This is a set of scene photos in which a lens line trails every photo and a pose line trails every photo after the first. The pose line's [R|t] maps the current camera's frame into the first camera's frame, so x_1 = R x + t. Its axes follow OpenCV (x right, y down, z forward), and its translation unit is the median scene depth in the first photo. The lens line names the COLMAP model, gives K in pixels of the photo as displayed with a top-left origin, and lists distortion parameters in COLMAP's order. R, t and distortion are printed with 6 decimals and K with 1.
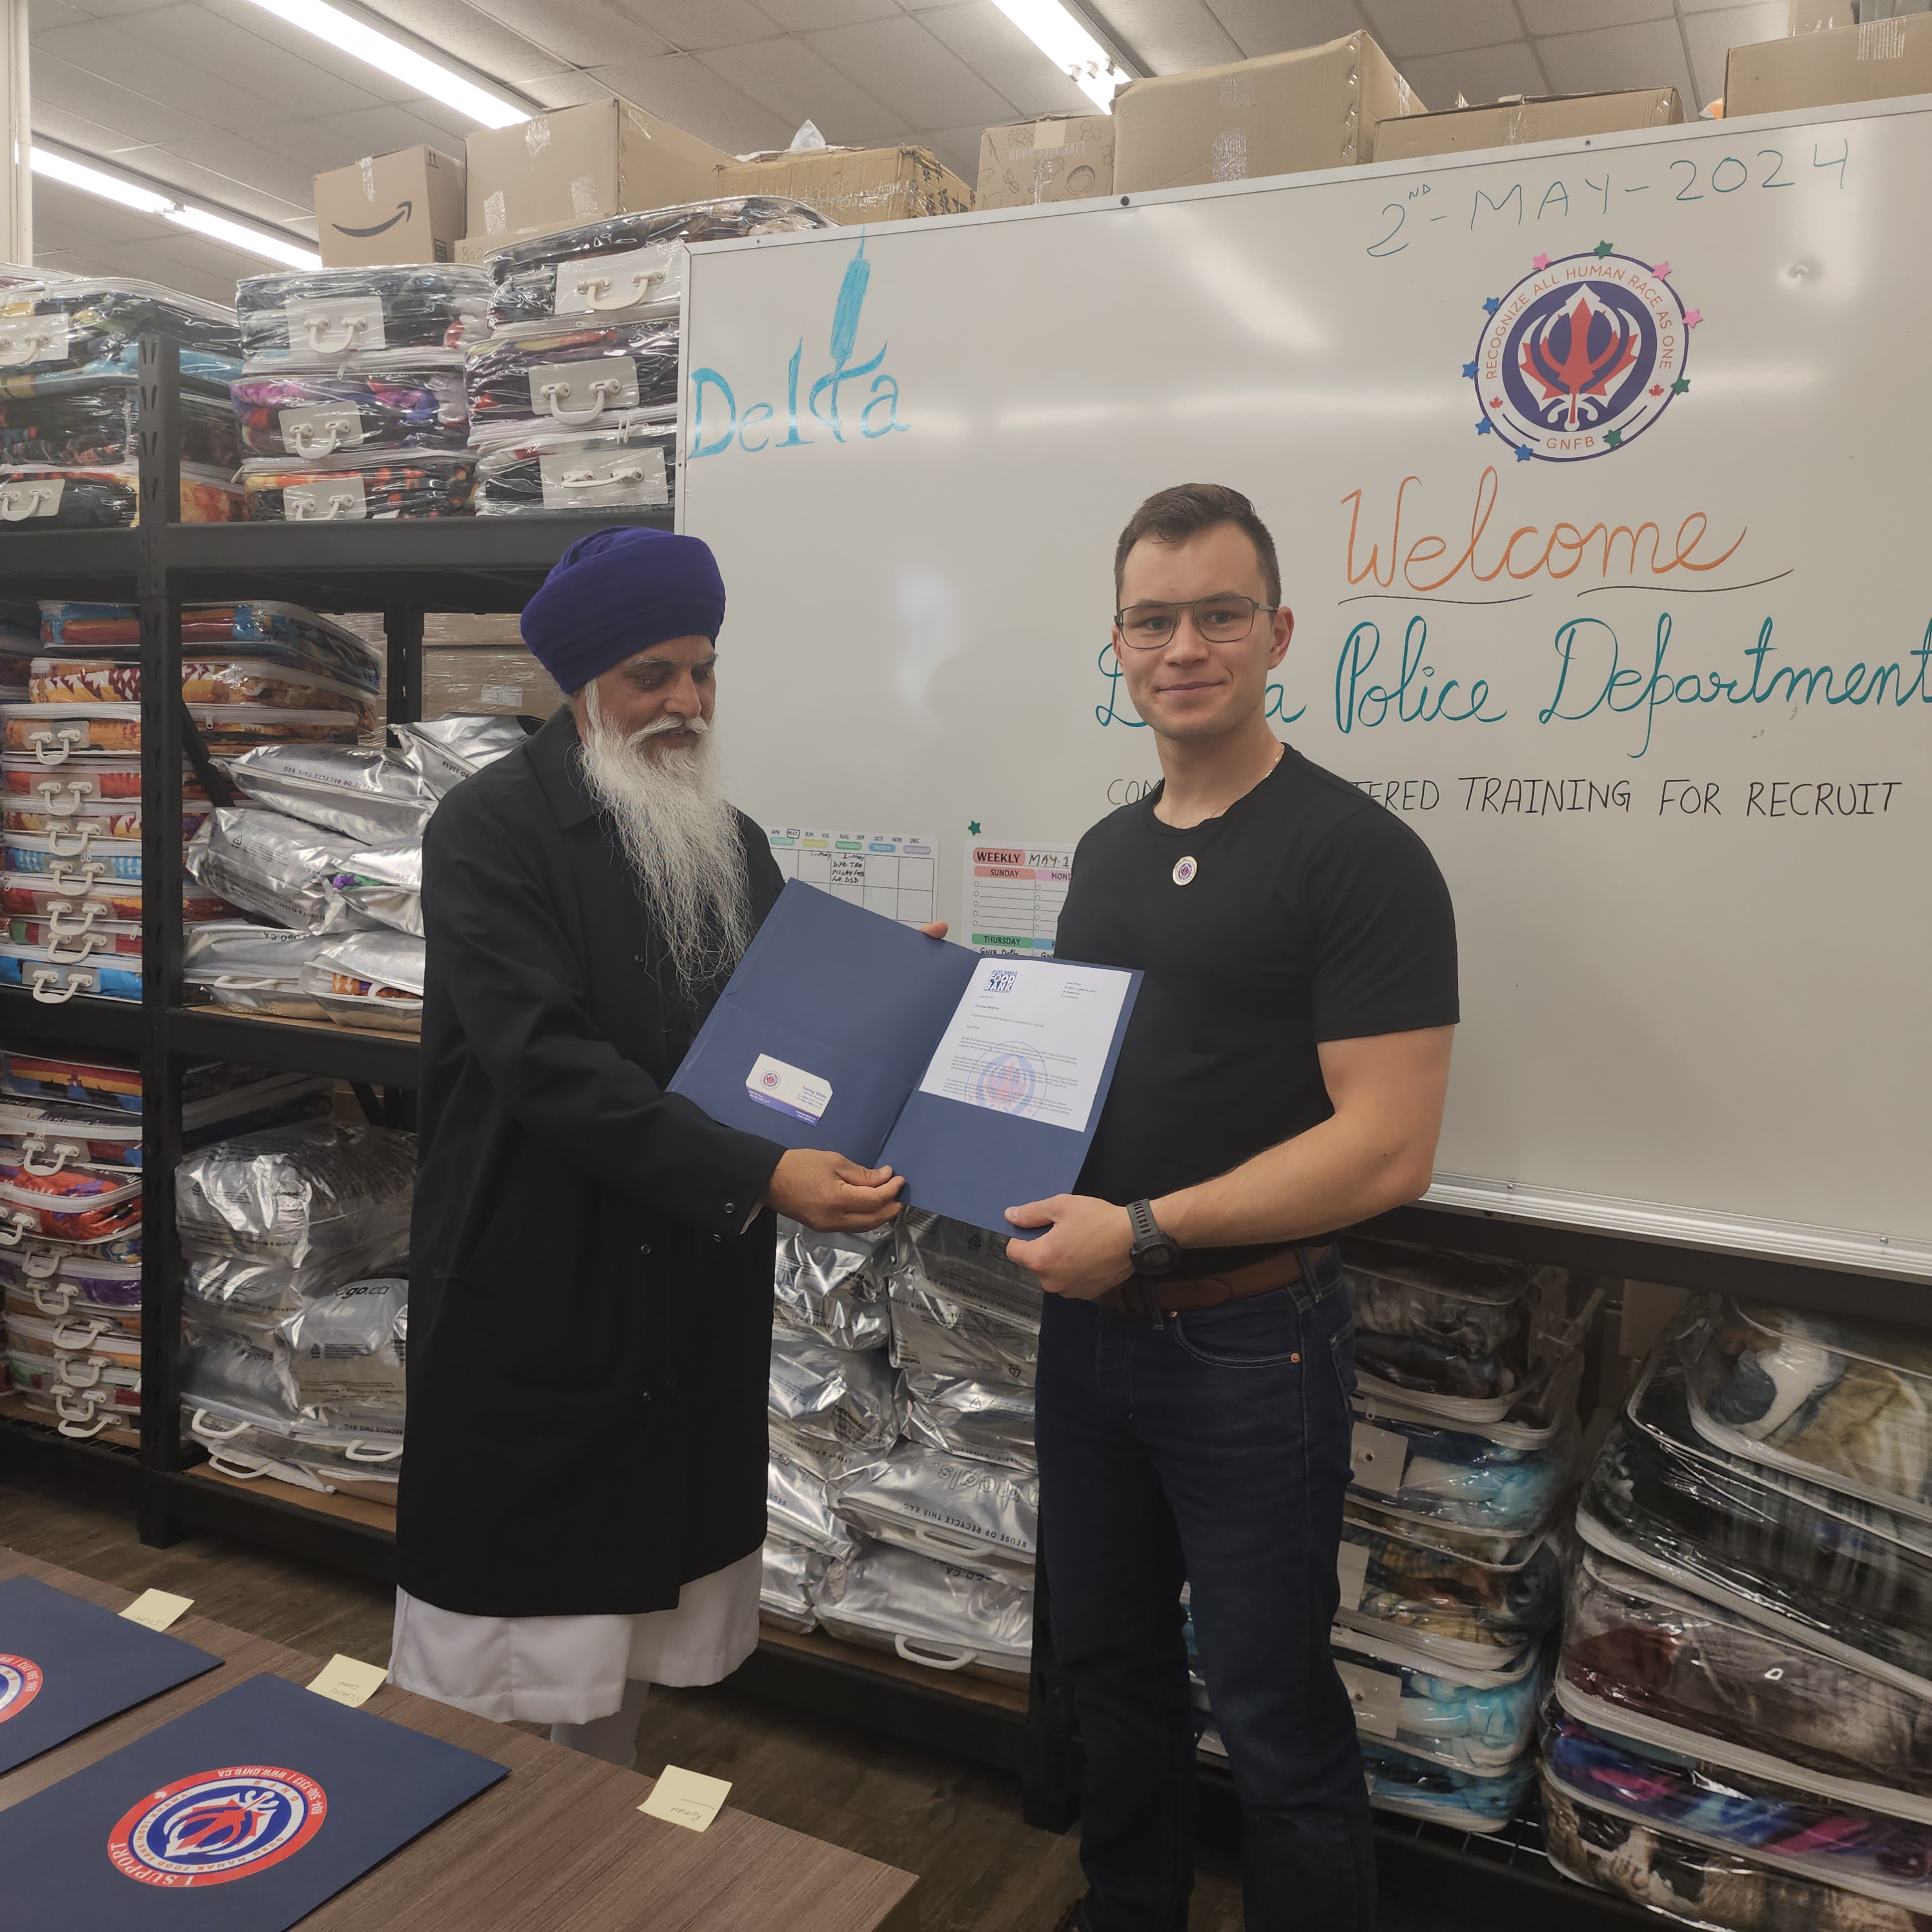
lens RADIAL K [[1744.1, 0, 966.0], [0, 1744.1, 966.0], [0, 0, 1]] dist [0.046307, -0.039997]
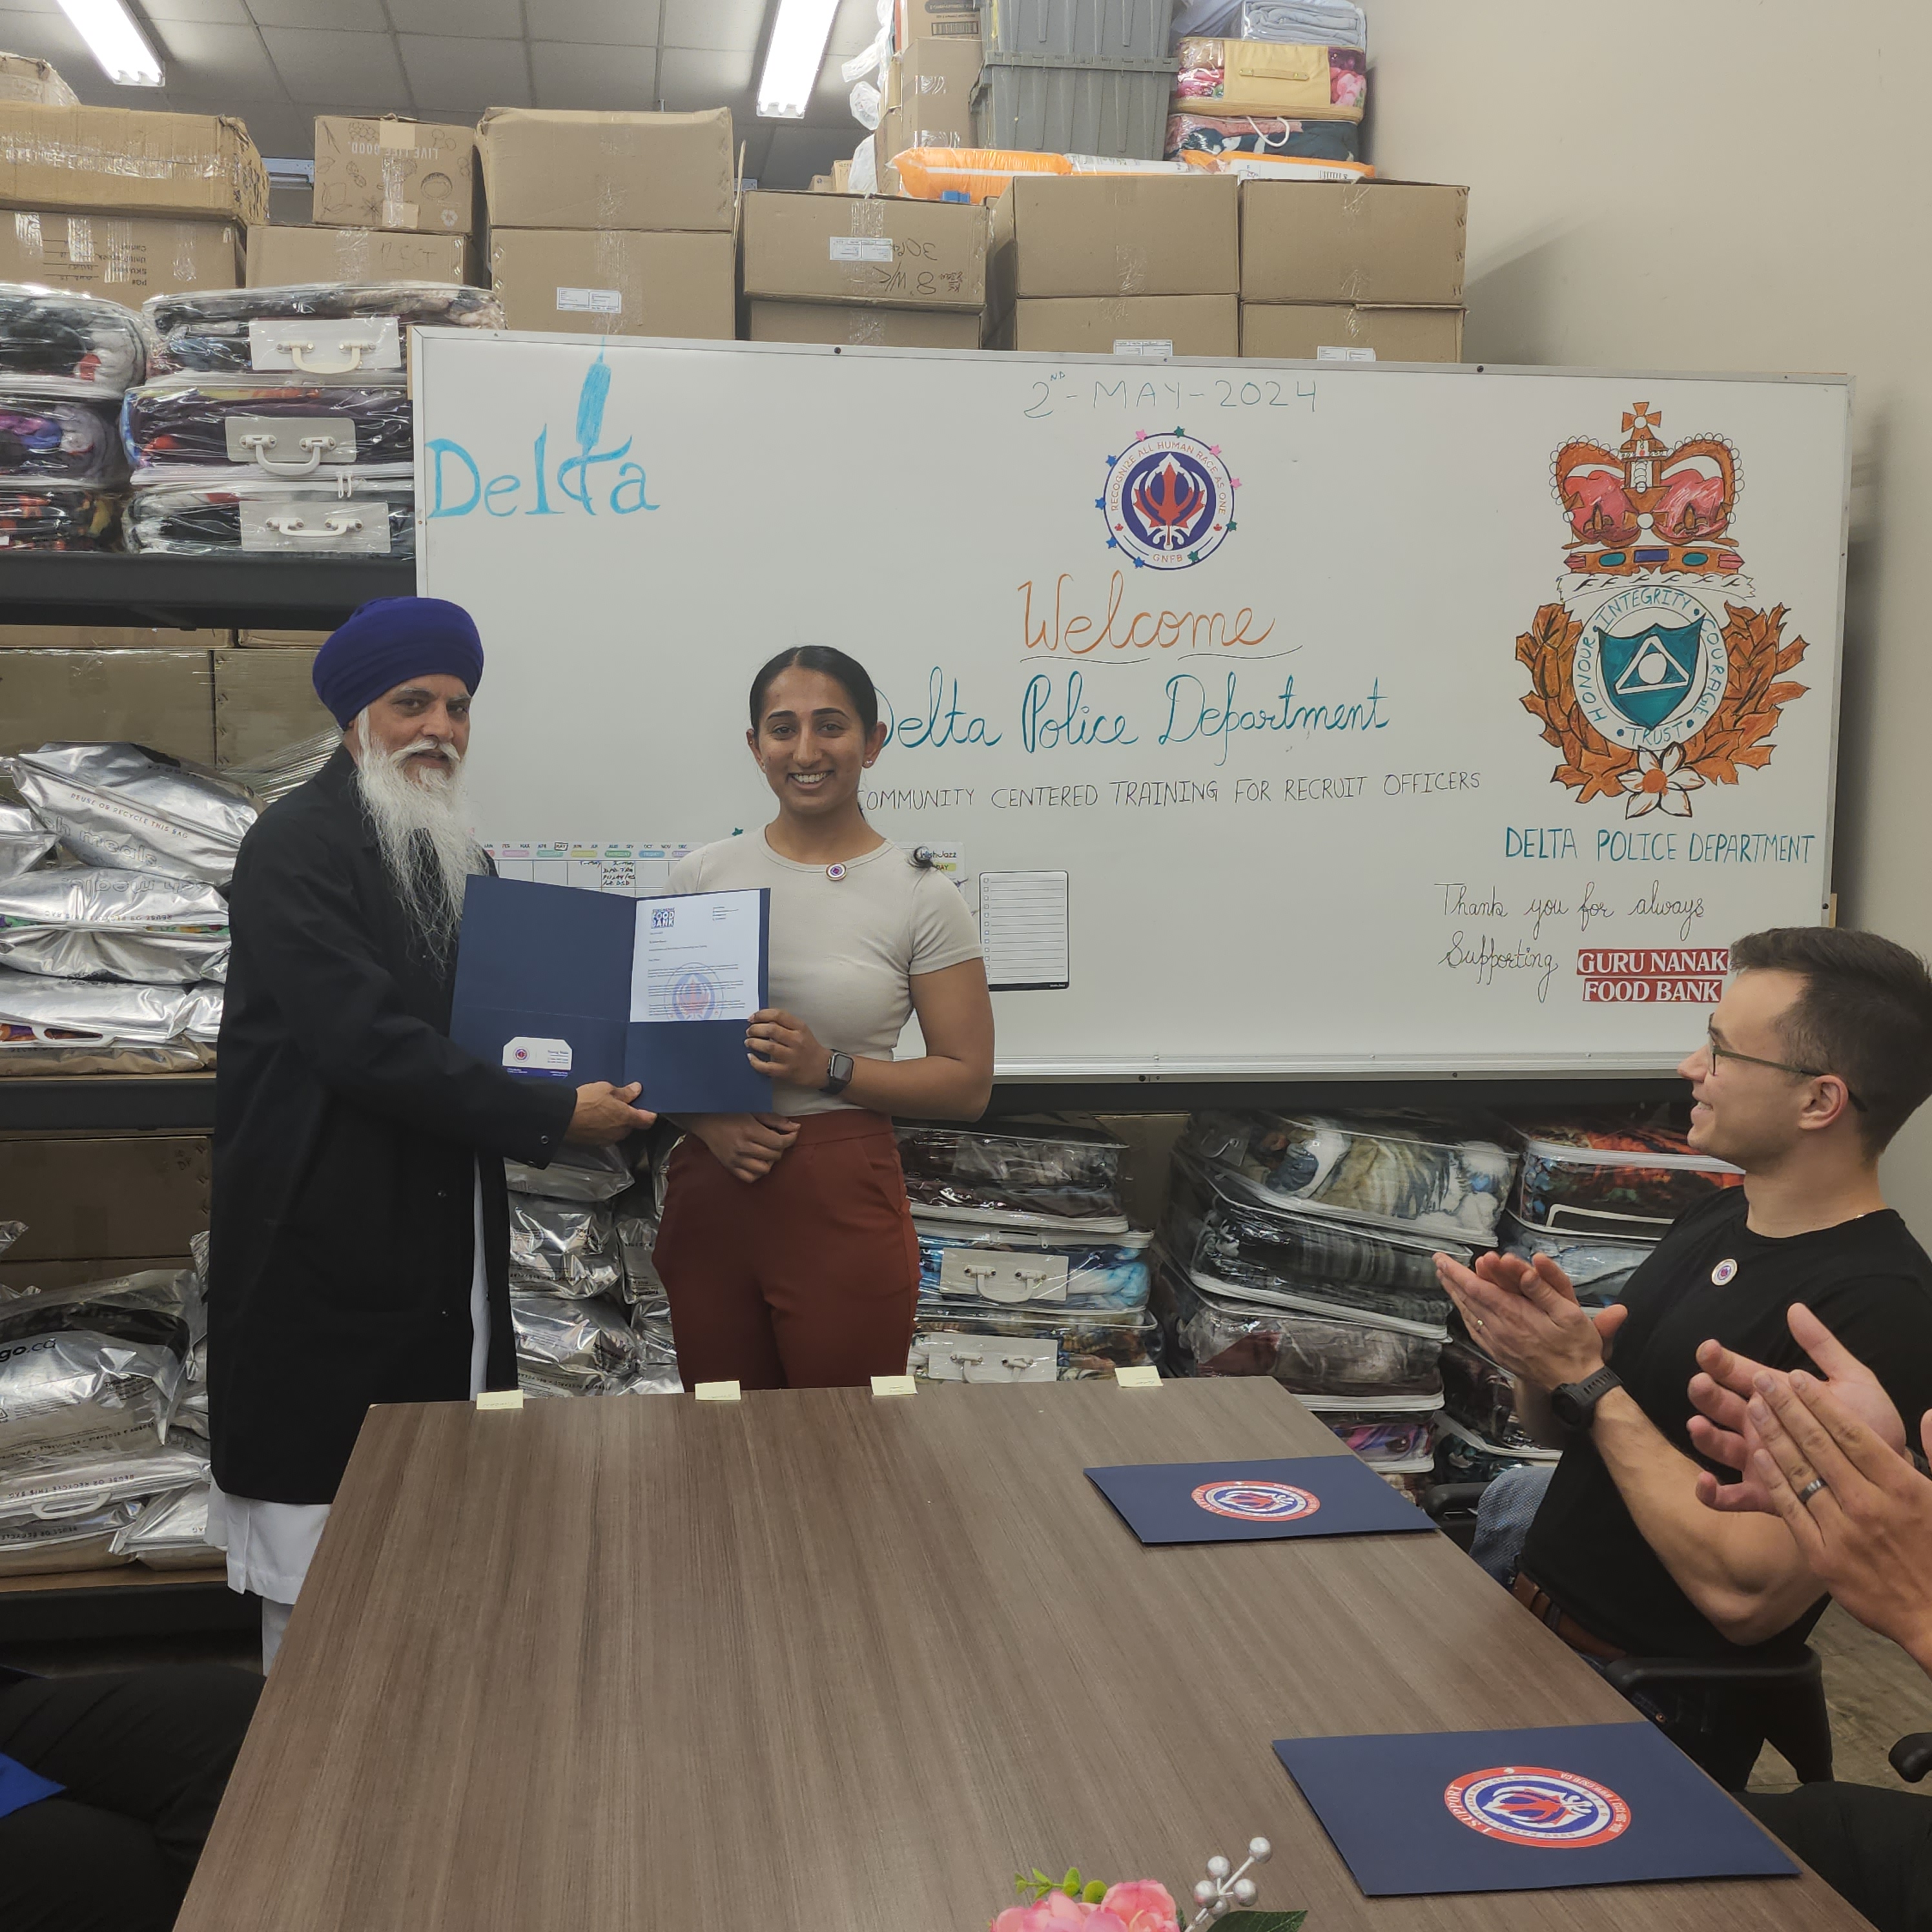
lens RADIAL K [[2271.0, 0, 940.5], [0, 2271.0, 982.5], [0, 0, 1]] dist [0.160603, -0.384306]
pose [[0.818312, -0.094183, 0.567006, -0.919732], [0.088071, 0.995380, 0.038233, -0.026662], [-0.567987, 0.018650, 0.822826, -0.472319]]
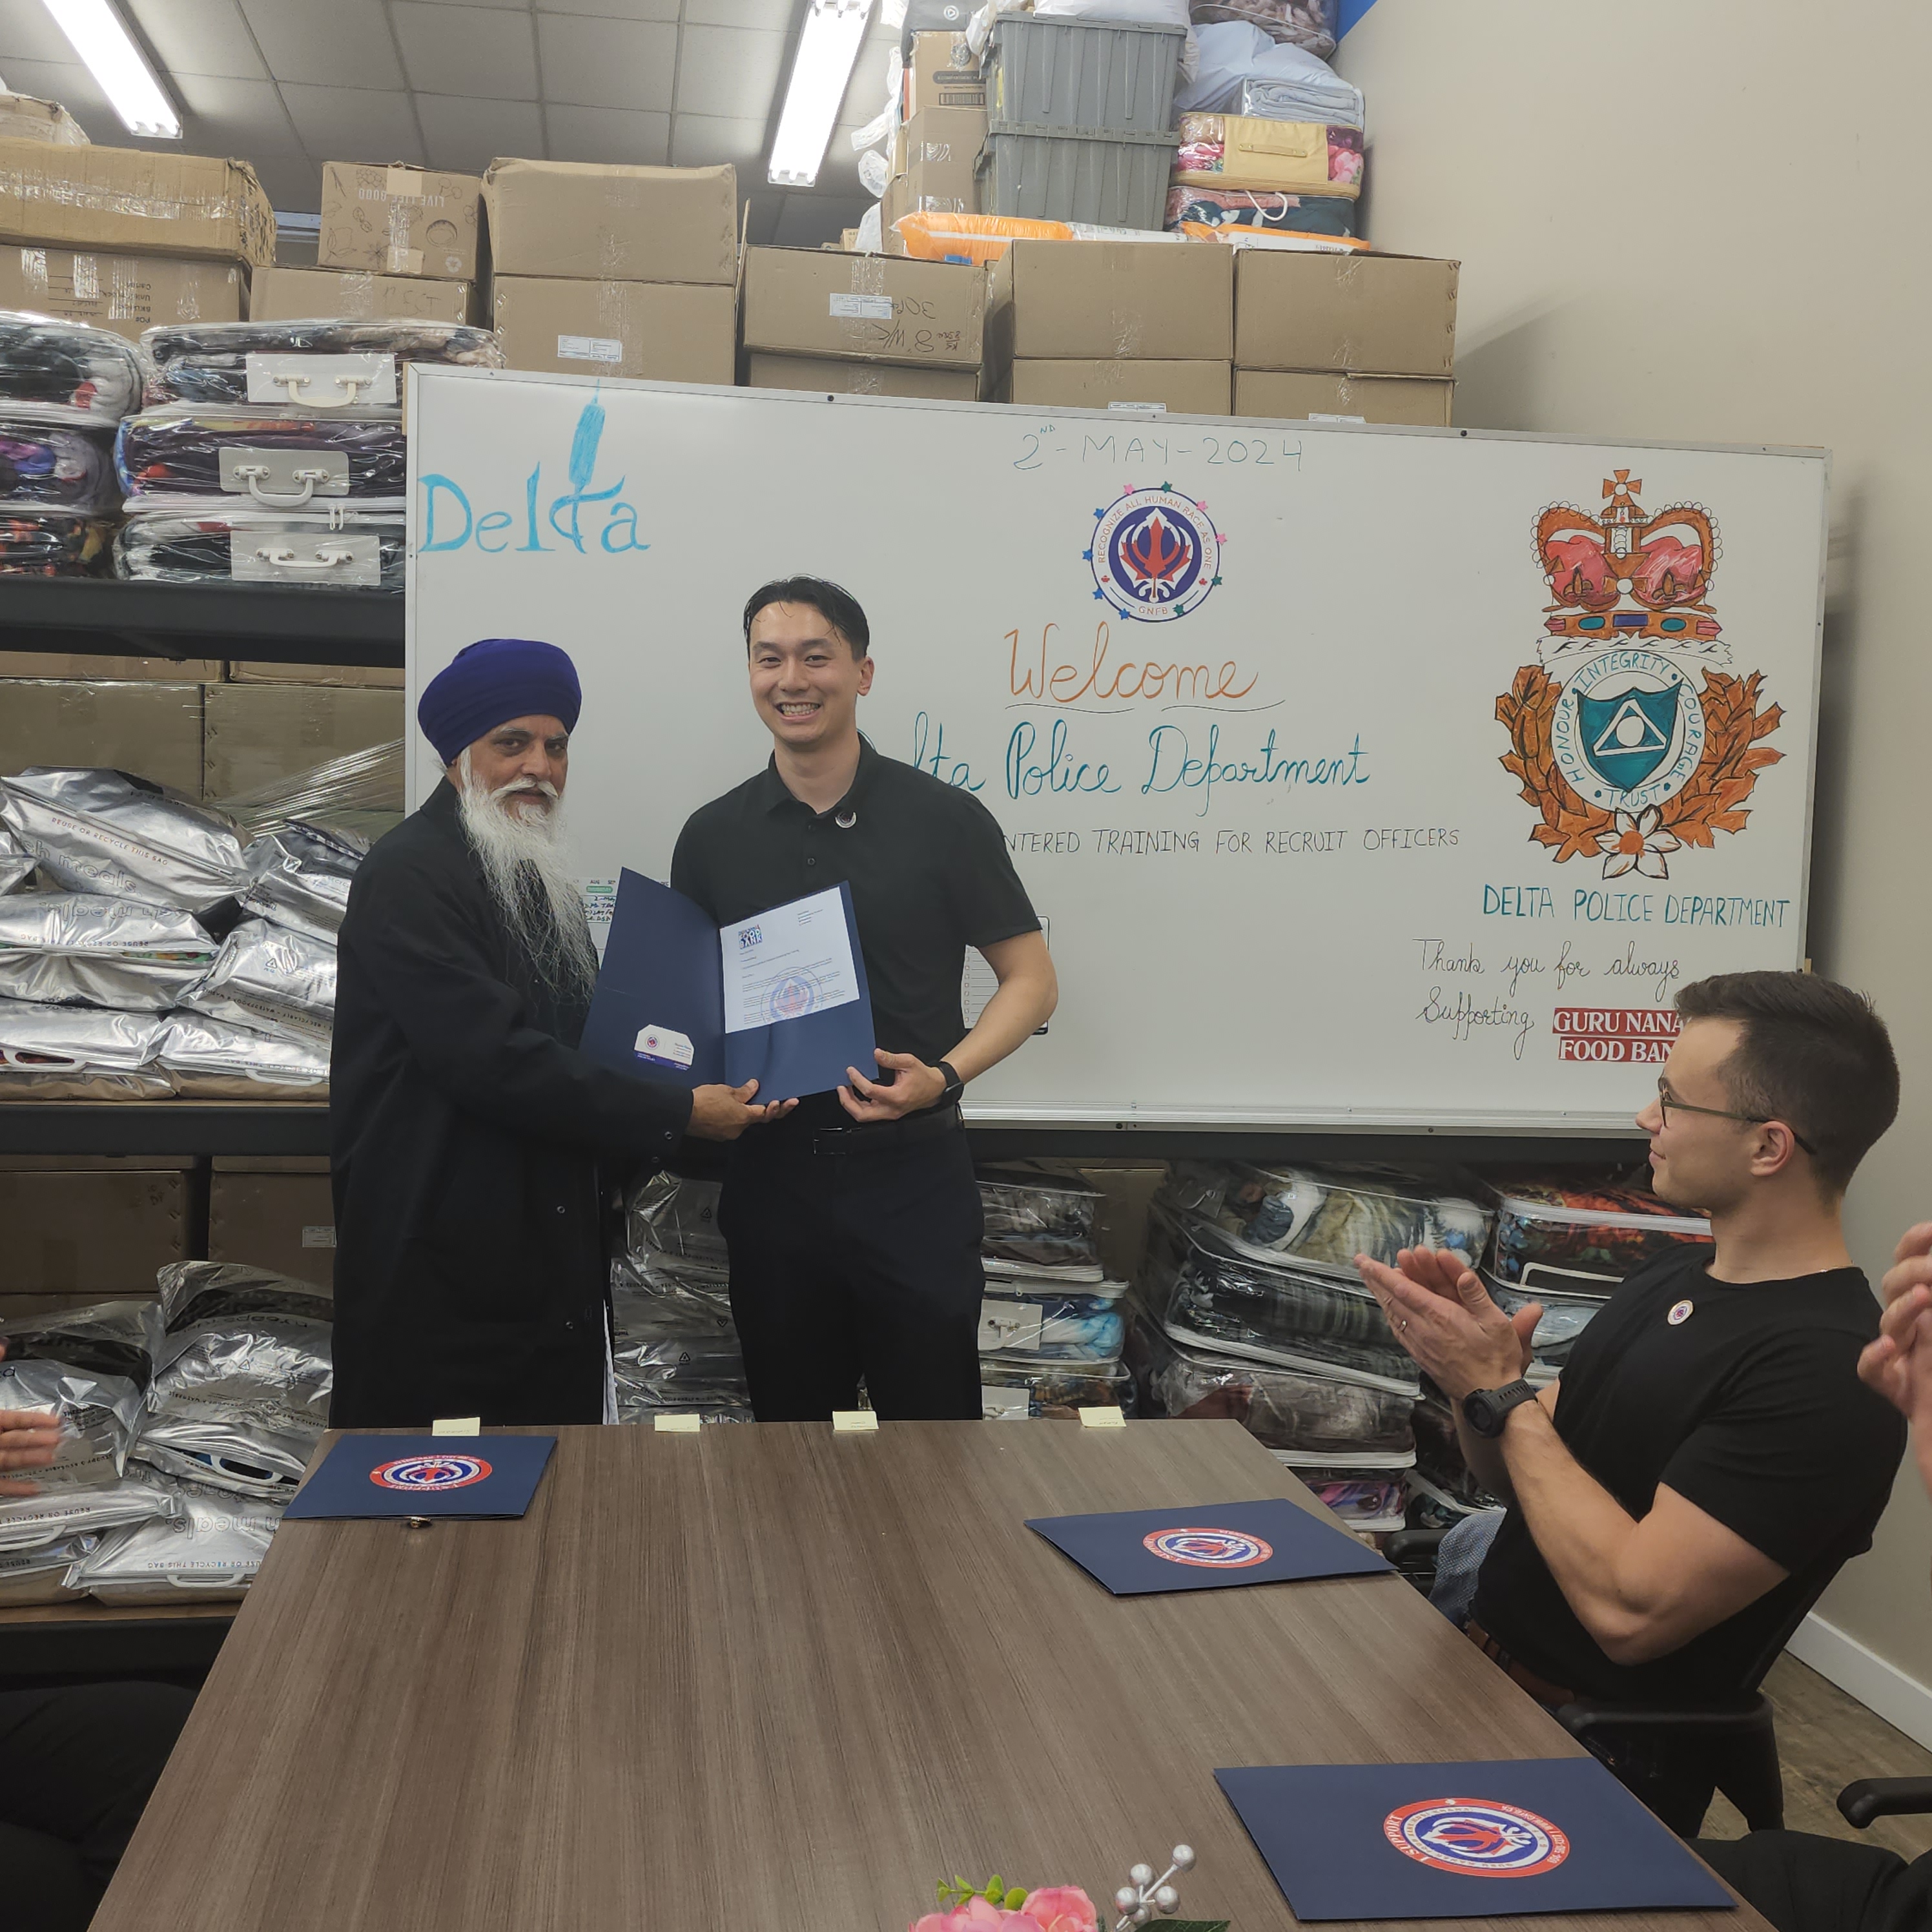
lens RADIAL K [[2273.2, 0, 966.0], [0, 2273.2, 966.0], [0, 0, 1]] dist [0.148932, -0.350037]
pose [[0.812764, -0.055524, 0.579941, -0.910758], [0.066096, 0.997809, 0.002901, -0.006754], [-0.578831, 0.035974, 0.814654, -0.482453]]
